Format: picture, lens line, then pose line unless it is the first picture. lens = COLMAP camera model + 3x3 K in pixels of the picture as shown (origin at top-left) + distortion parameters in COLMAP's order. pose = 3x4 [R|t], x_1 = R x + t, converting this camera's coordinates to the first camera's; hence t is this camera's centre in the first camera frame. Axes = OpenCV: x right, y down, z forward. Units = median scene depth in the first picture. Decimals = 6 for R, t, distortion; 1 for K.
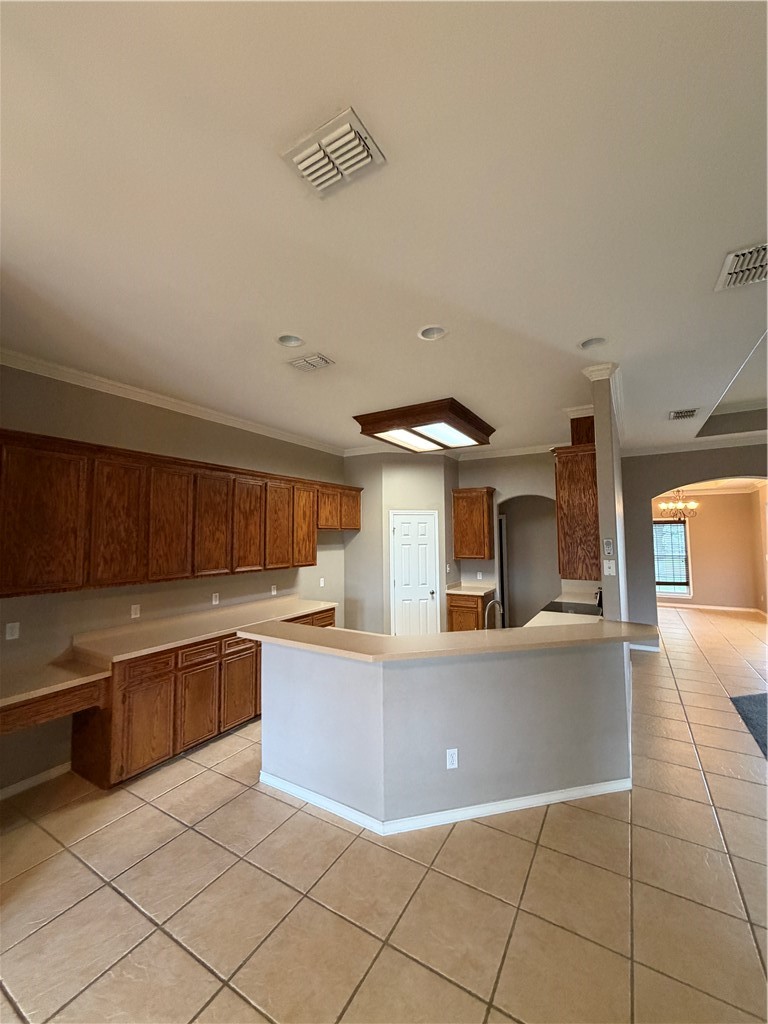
lens RADIAL K [[407.1, 0, 383.3], [0, 407.1, 509.4], [0, 0, 1]] dist [-0.000052, 0.000494]
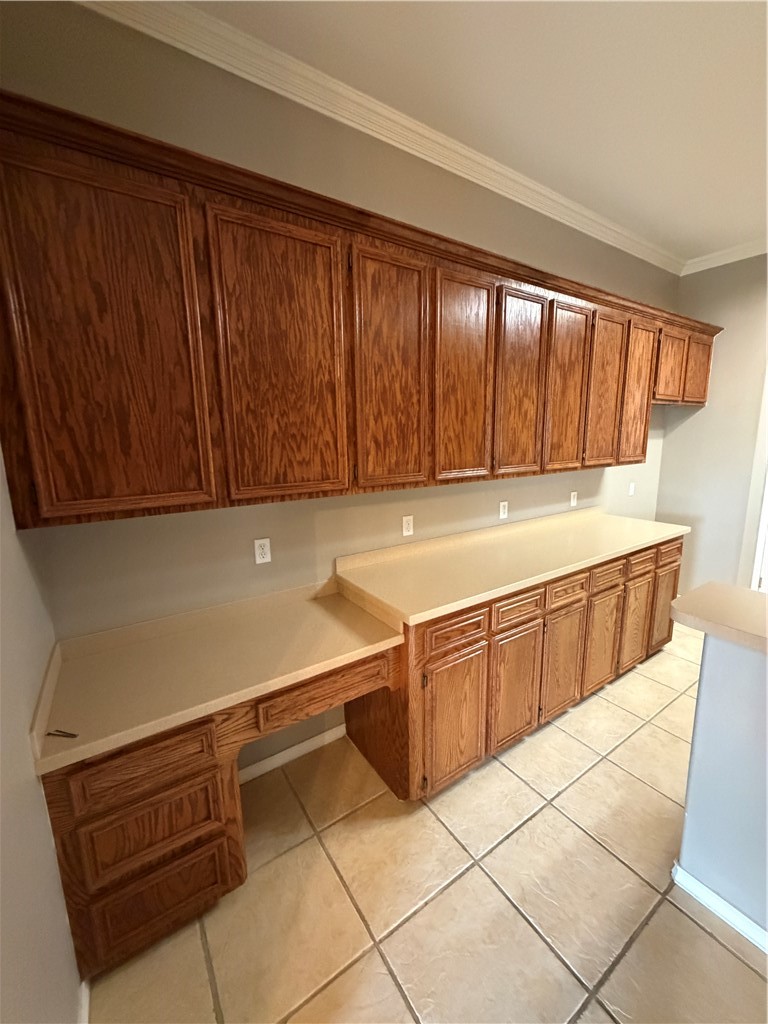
lens RADIAL K [[407.1, 0, 383.8], [0, 407.1, 509.8], [0, 0, 1]] dist [-0.000052, 0.000494]
pose [[0.904234, 0.069796, -0.421294, -0.408373], [0.036447, 0.970339, 0.238984, 0.075152], [0.425478, -0.231453, 0.874870, 0.462760]]
